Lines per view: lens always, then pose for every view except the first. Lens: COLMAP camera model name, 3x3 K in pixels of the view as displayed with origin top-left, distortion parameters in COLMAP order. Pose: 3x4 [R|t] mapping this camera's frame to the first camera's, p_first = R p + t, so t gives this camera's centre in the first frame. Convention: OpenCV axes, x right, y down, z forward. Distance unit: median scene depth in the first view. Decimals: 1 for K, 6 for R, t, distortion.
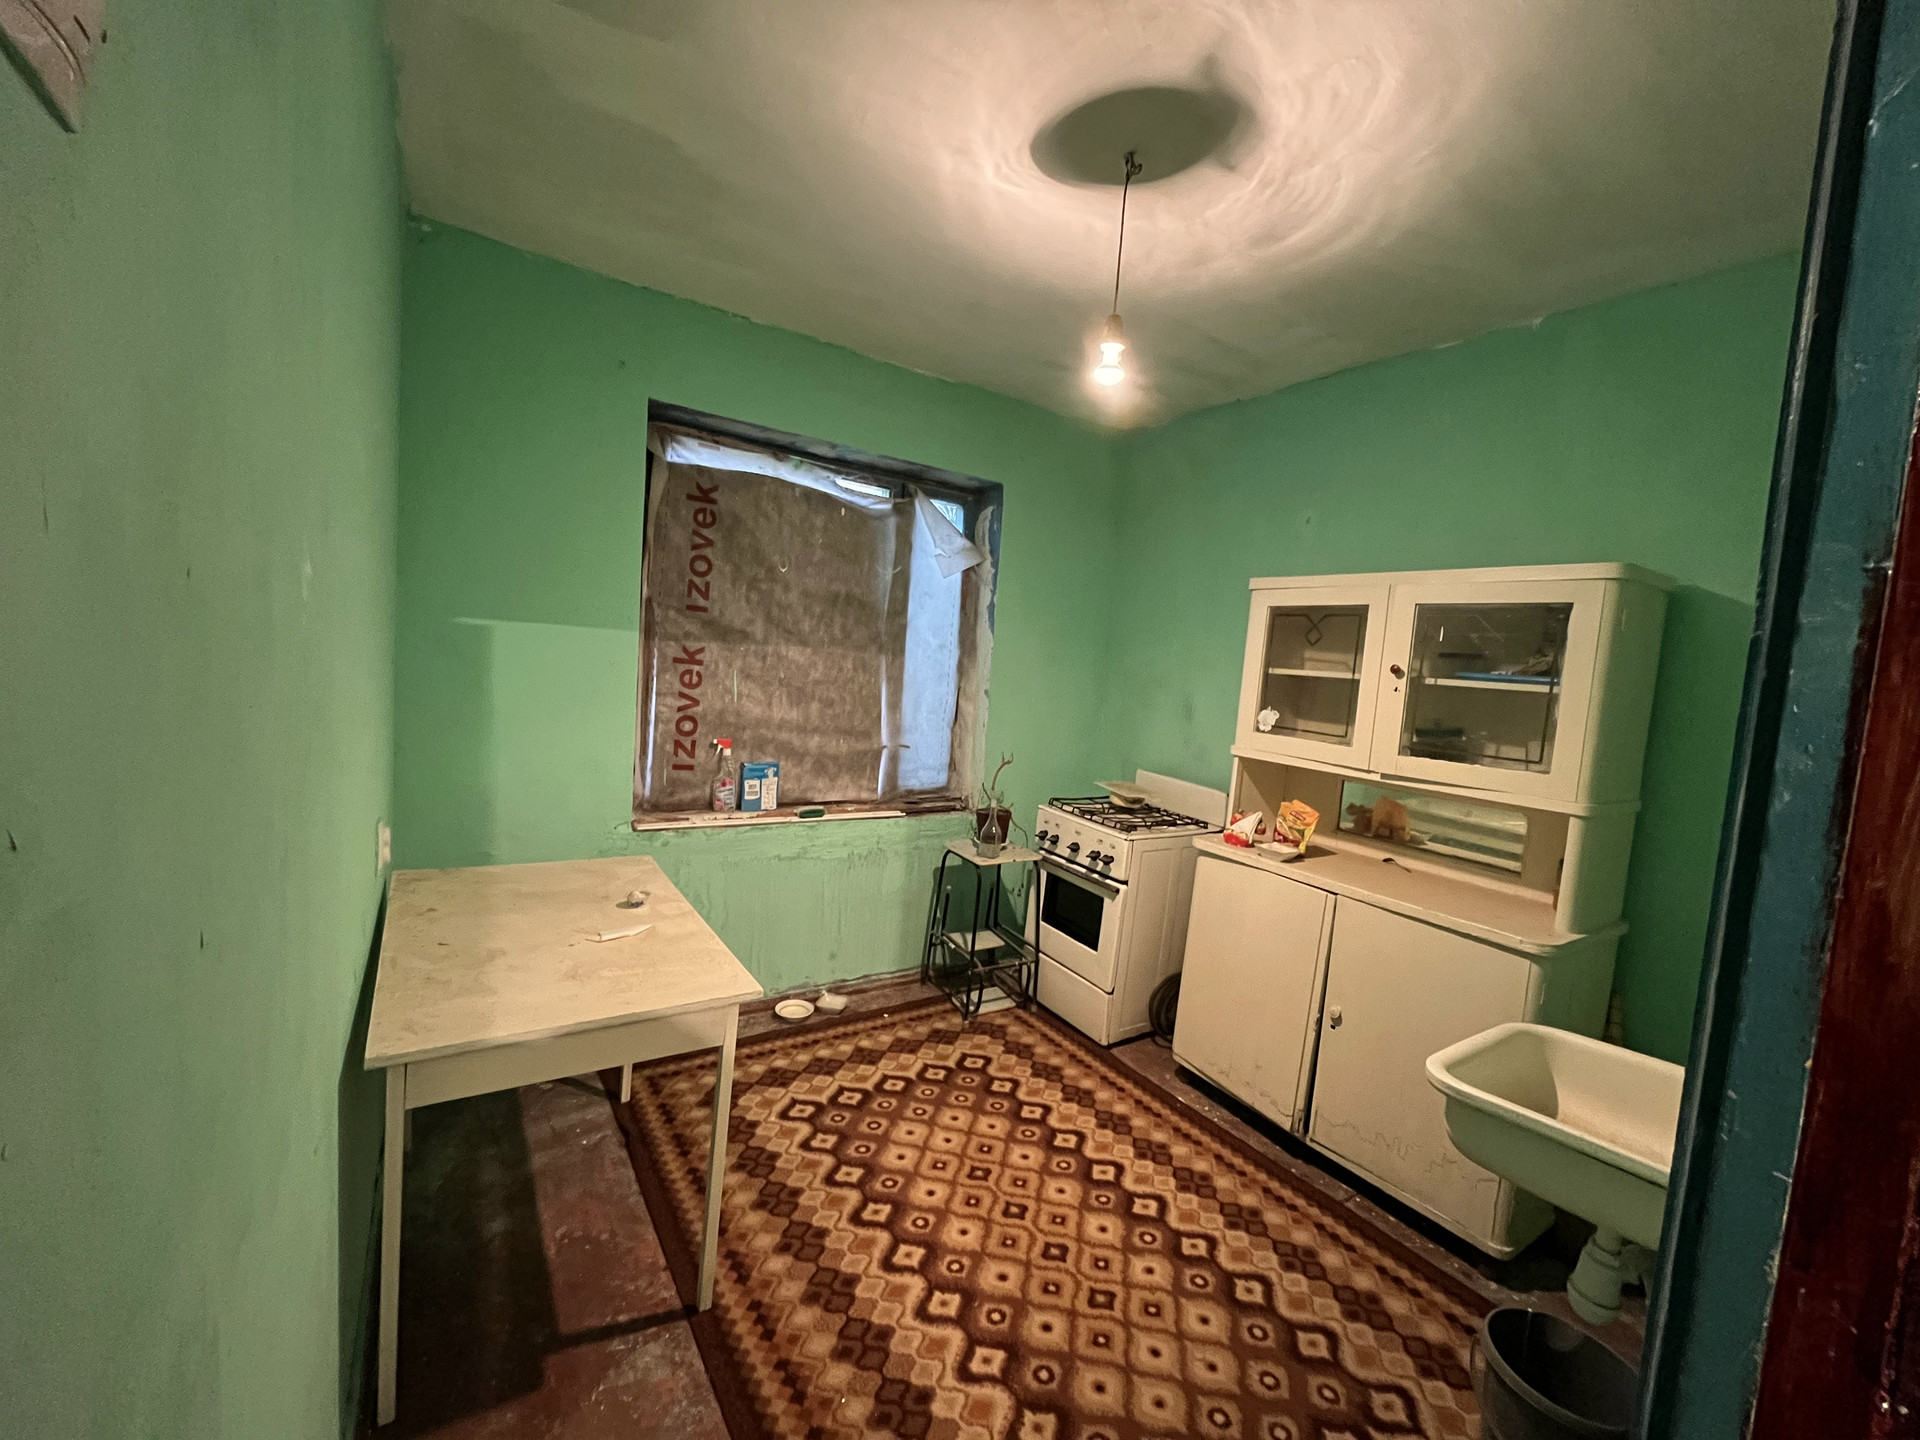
lens RADIAL K [[774.1, 0, 956.5], [0, 774.1, 717.8], [0, 0, 1]] dist [-0.002279, -0.000685]
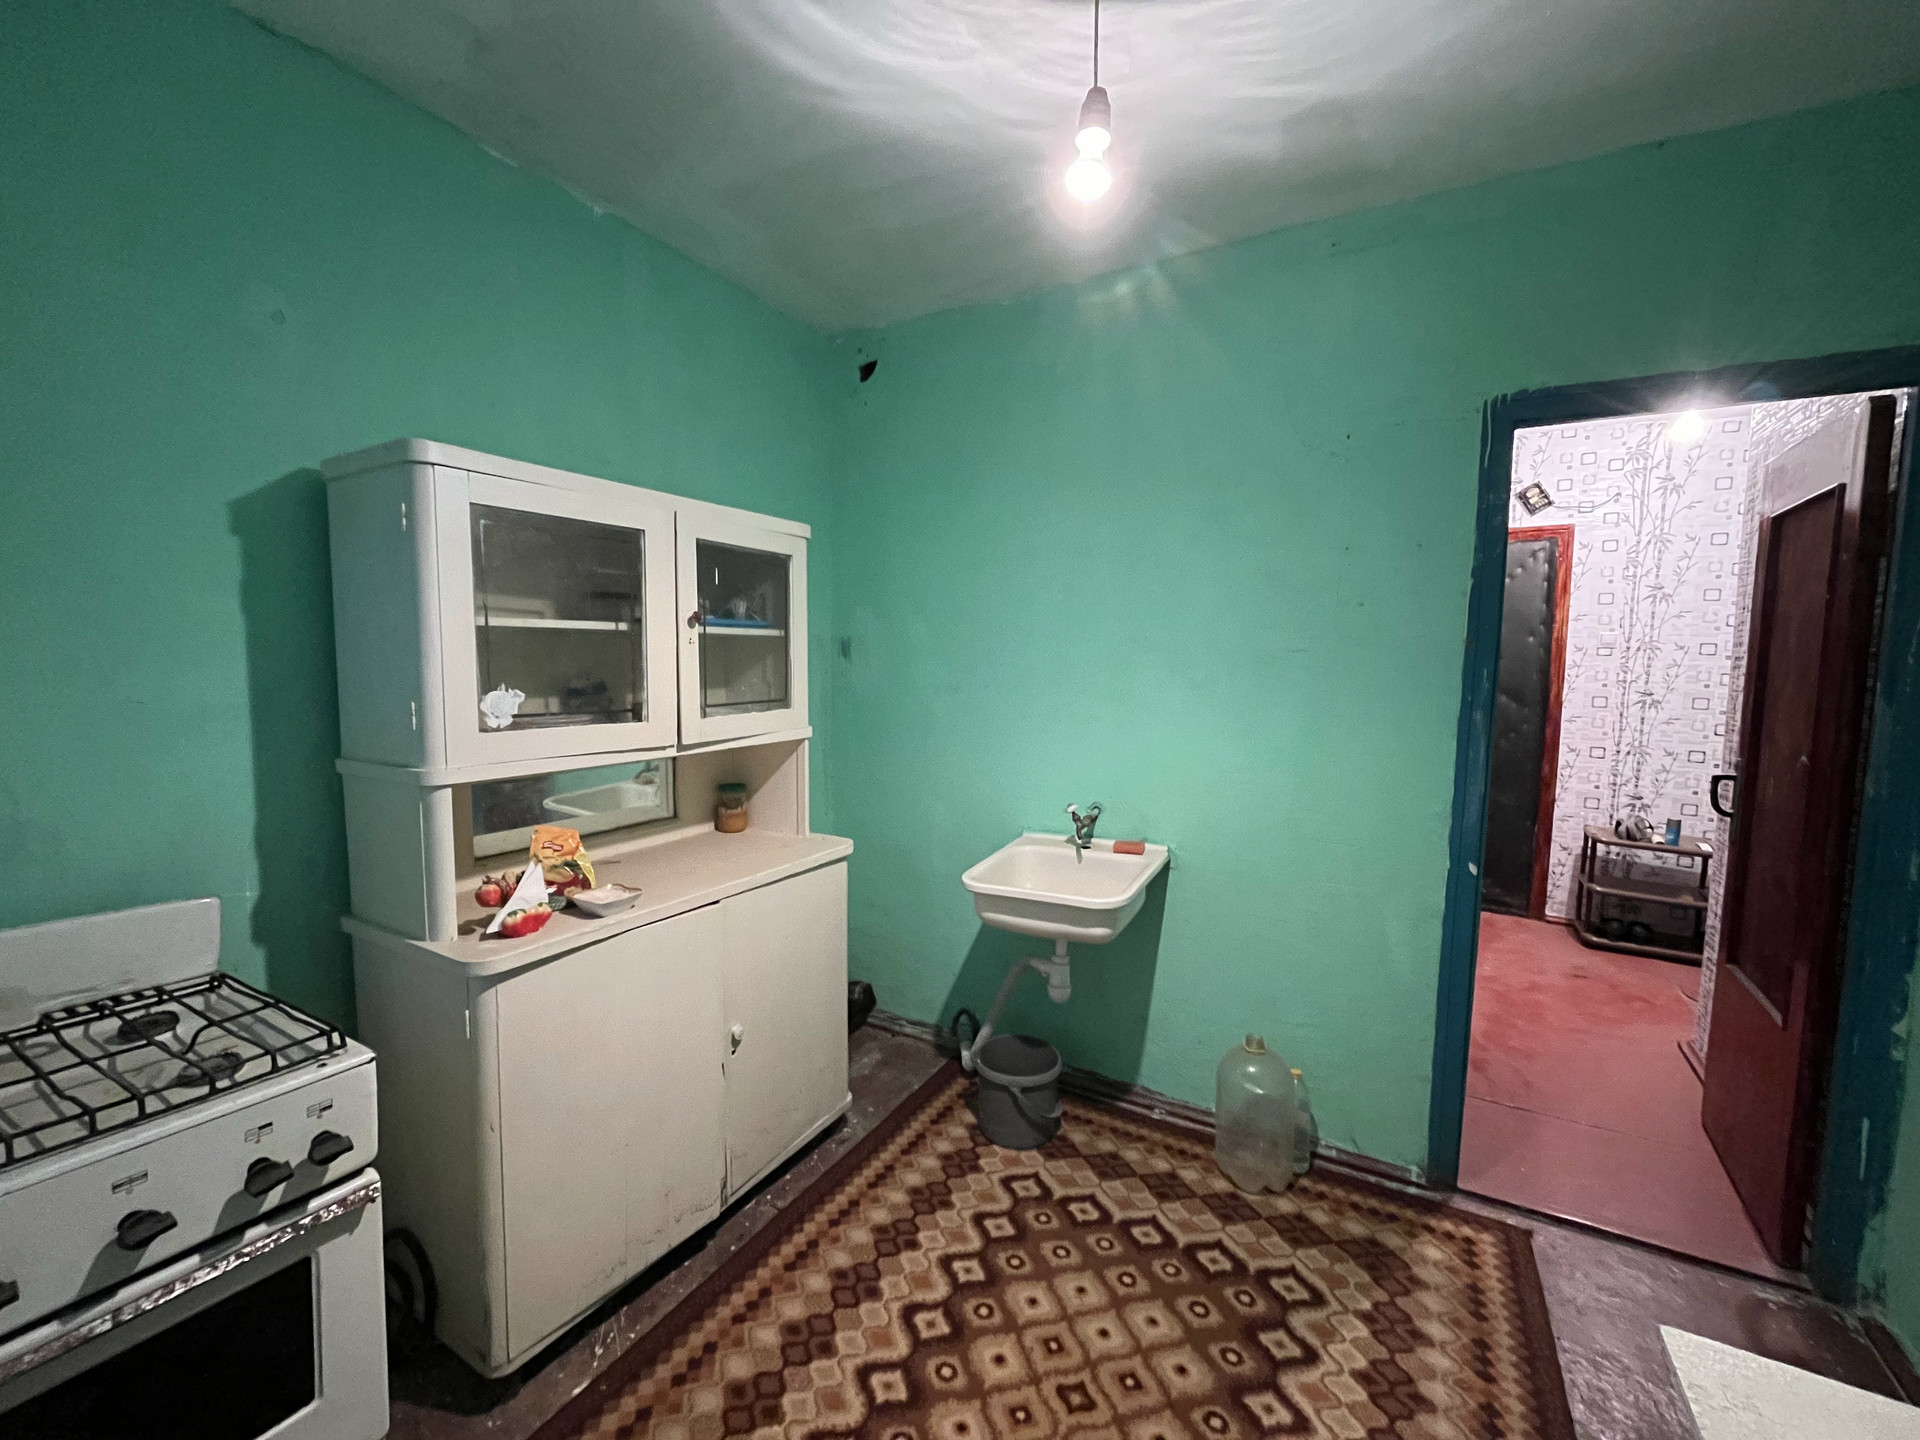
lens RADIAL K [[774.1, 0, 956.5], [0, 774.1, 717.8], [0, 0, 1]] dist [-0.002279, -0.000685]
pose [[-0.443285, -0.155228, 0.882838, -0.335507], [0.028930, 0.981901, 0.187173, -0.115230], [-0.895914, 0.108511, -0.430771, 1.238877]]
